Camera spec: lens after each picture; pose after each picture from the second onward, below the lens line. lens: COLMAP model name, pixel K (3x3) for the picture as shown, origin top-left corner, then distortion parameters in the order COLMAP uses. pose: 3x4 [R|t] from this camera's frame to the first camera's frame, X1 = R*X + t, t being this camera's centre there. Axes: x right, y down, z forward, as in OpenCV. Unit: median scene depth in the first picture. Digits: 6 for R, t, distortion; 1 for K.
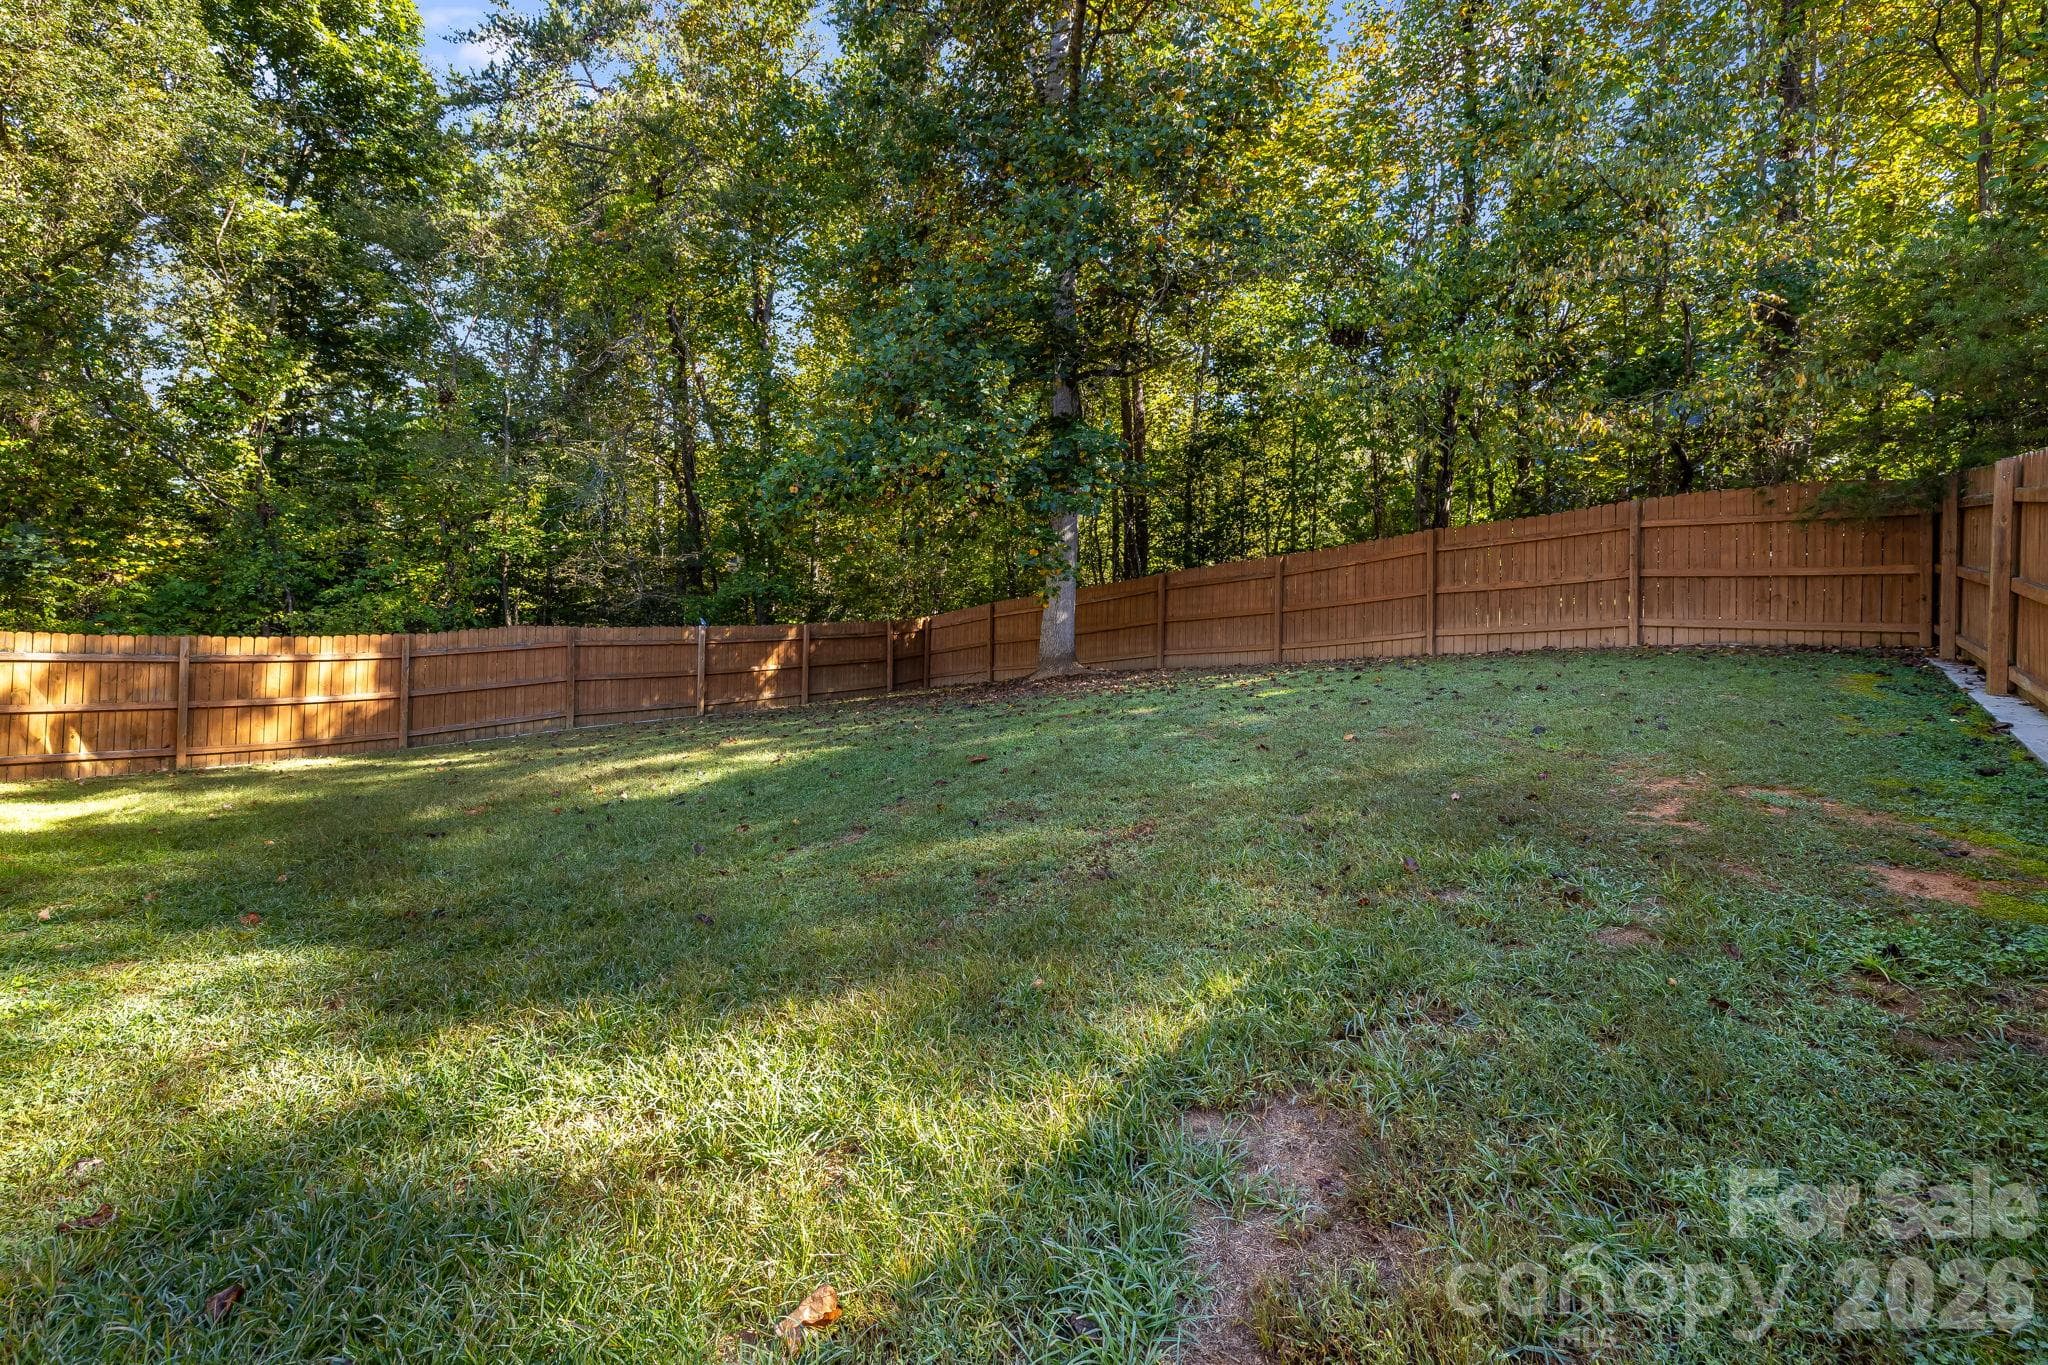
lens RADIAL K [[847.2, 0, 1020.6], [0, 847.2, 658.3], [0, 0, 1]] dist [-0.000621, 0.000071]
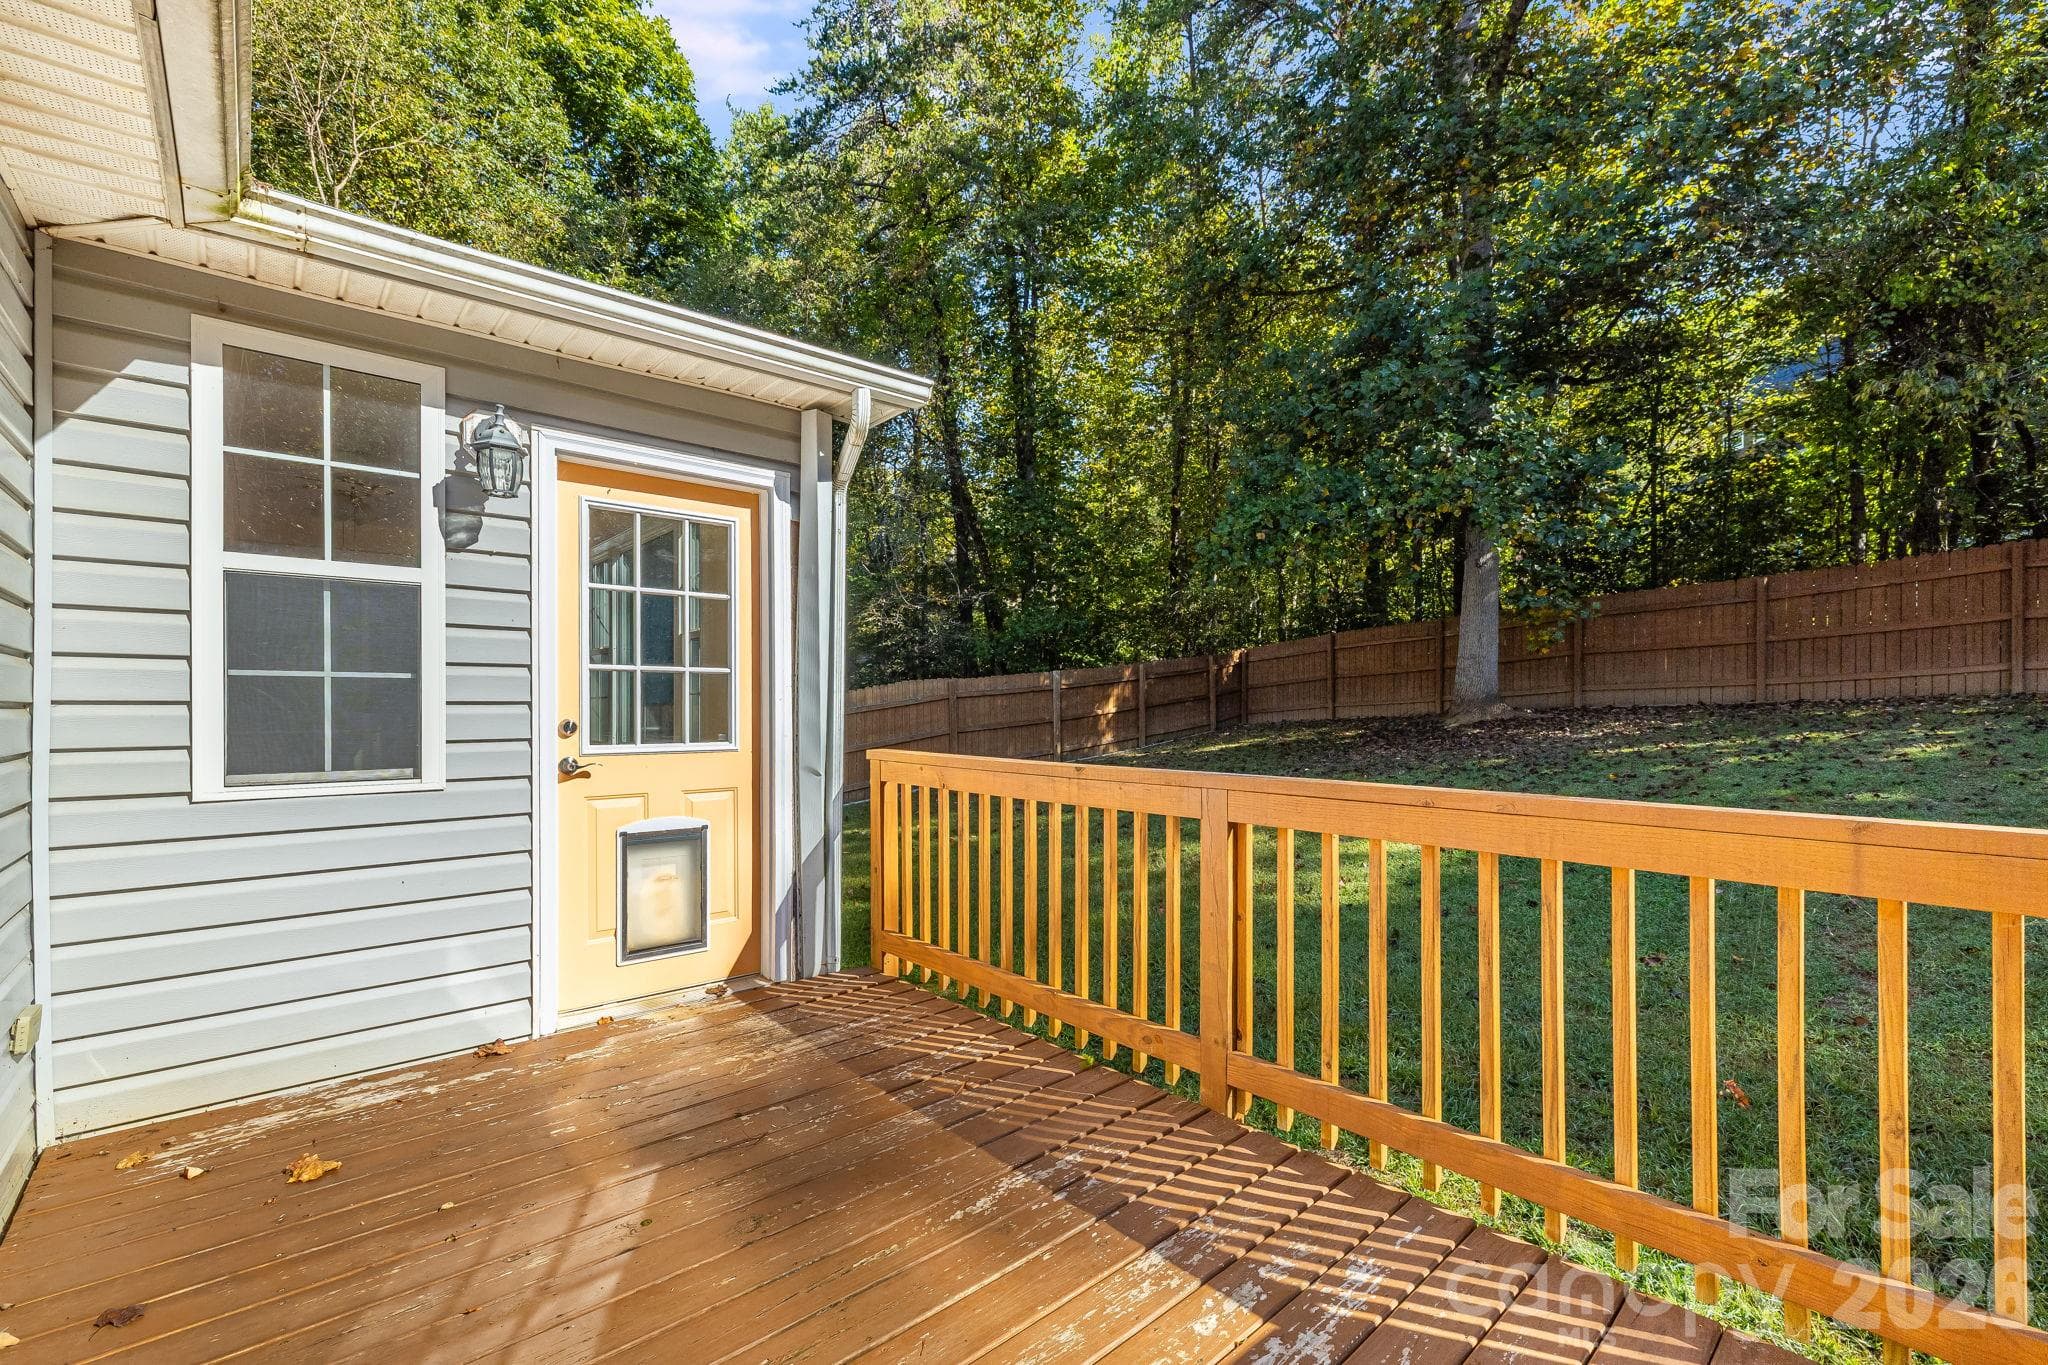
lens RADIAL K [[875.7, 0, 1027.3], [0, 875.7, 689.1], [0, 0, 1]] dist [0.003109, 0.000198]
pose [[0.988925, -0.024494, -0.146384, -0.405647], [0.027558, 0.999441, 0.018942, -0.057569], [0.145838, -0.022766, 0.989047, -0.002434]]
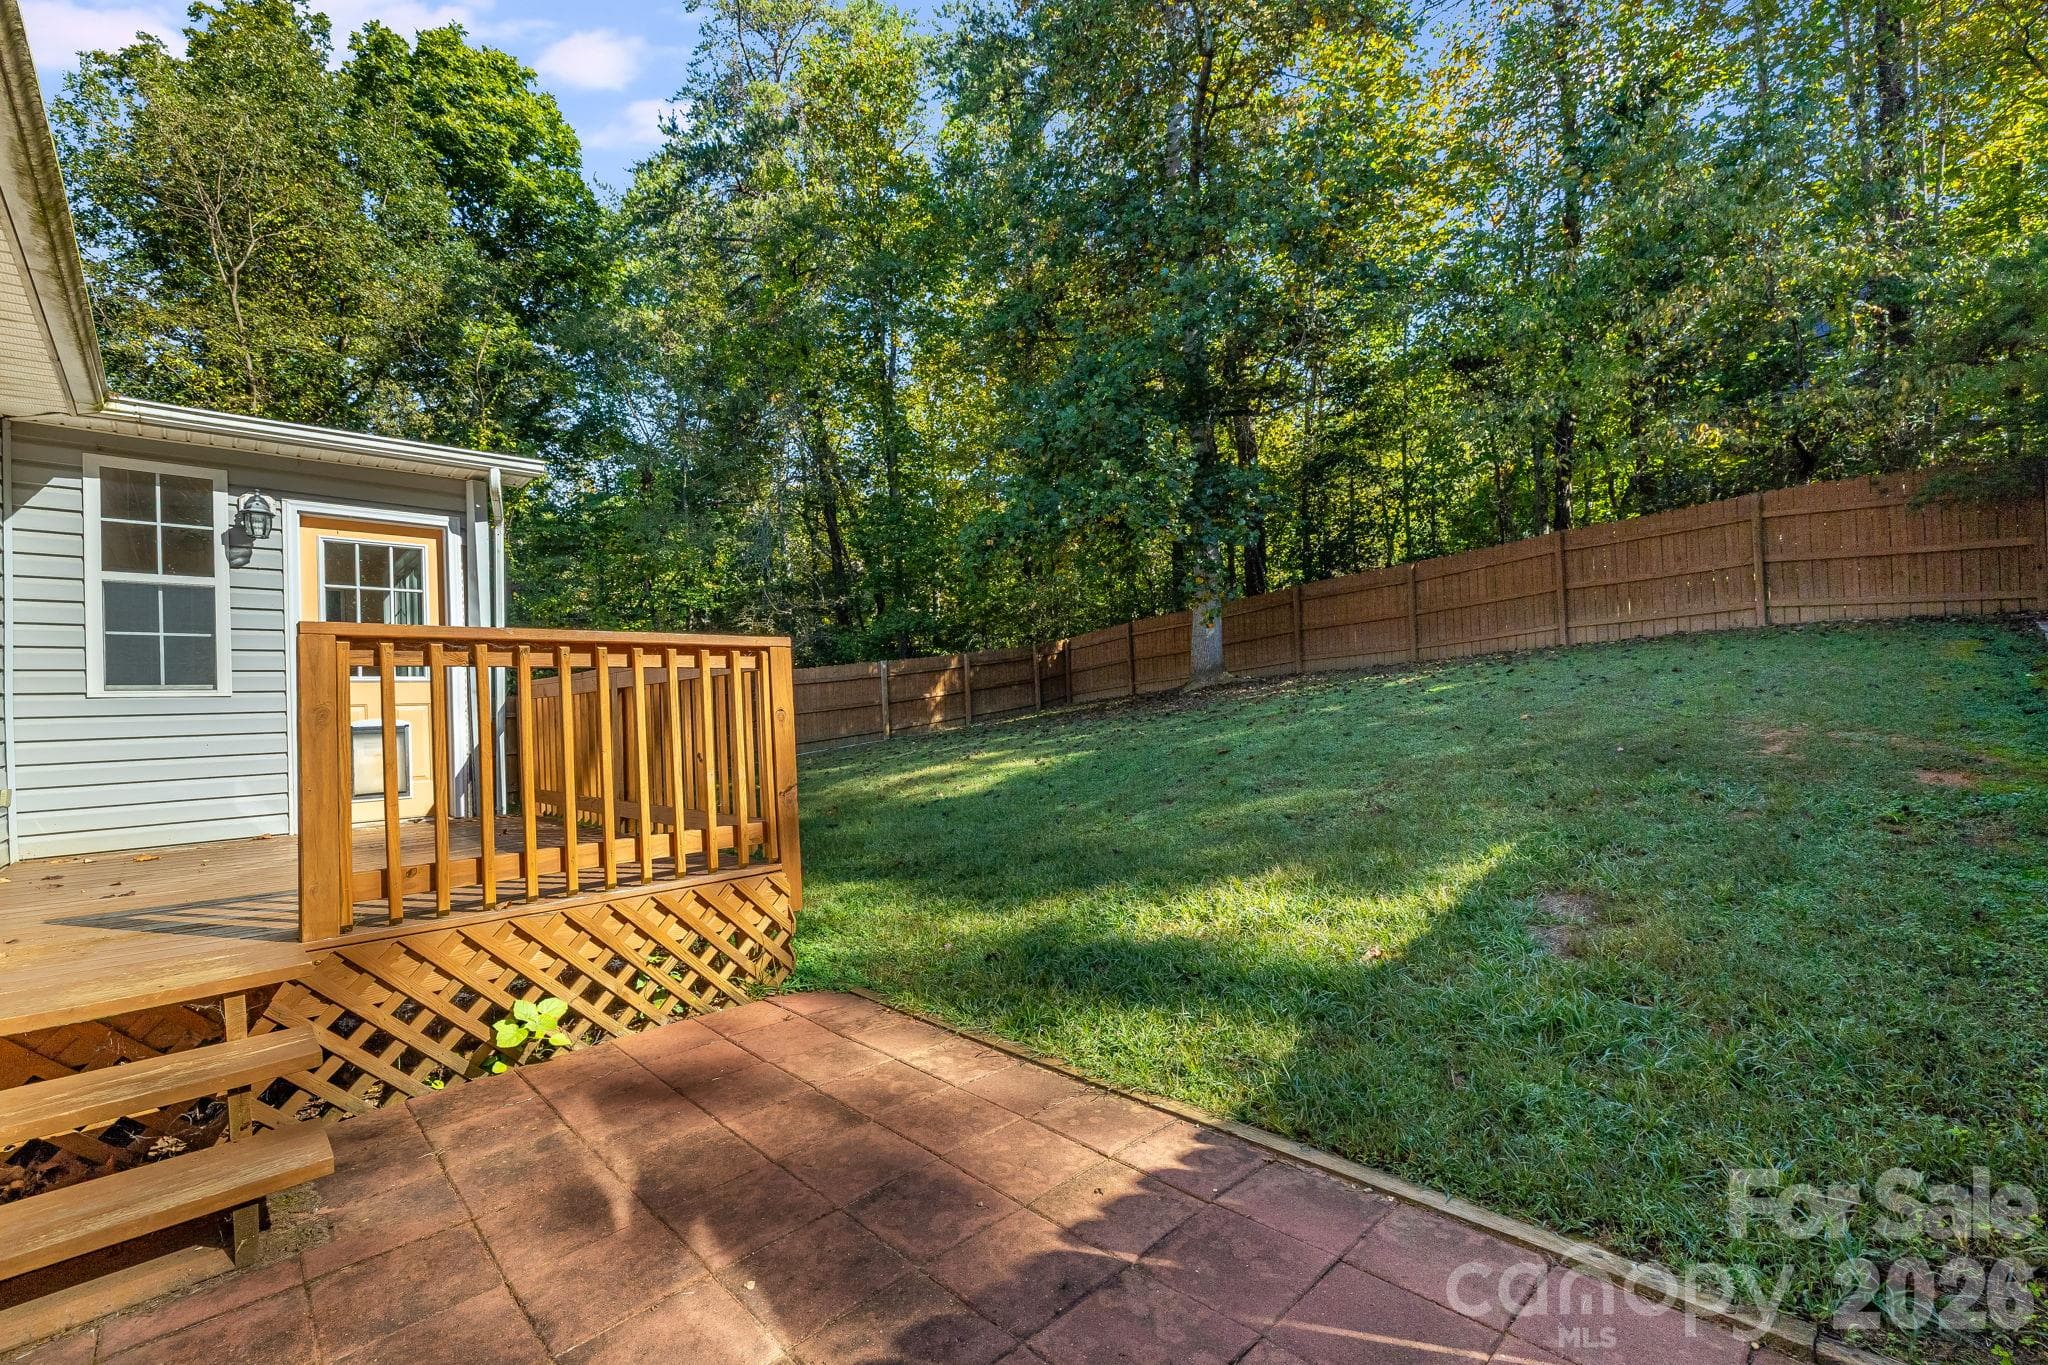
lens RADIAL K [[856.5, 0, 1016.2], [0, 856.5, 677.9], [0, 0, 1]] dist [-0.000830, 0.000139]
pose [[0.992950, -0.062616, -0.100649, -0.129456], [0.063123, 0.998004, 0.001858, -0.009839], [0.100332, -0.008198, 0.994920, -0.202817]]
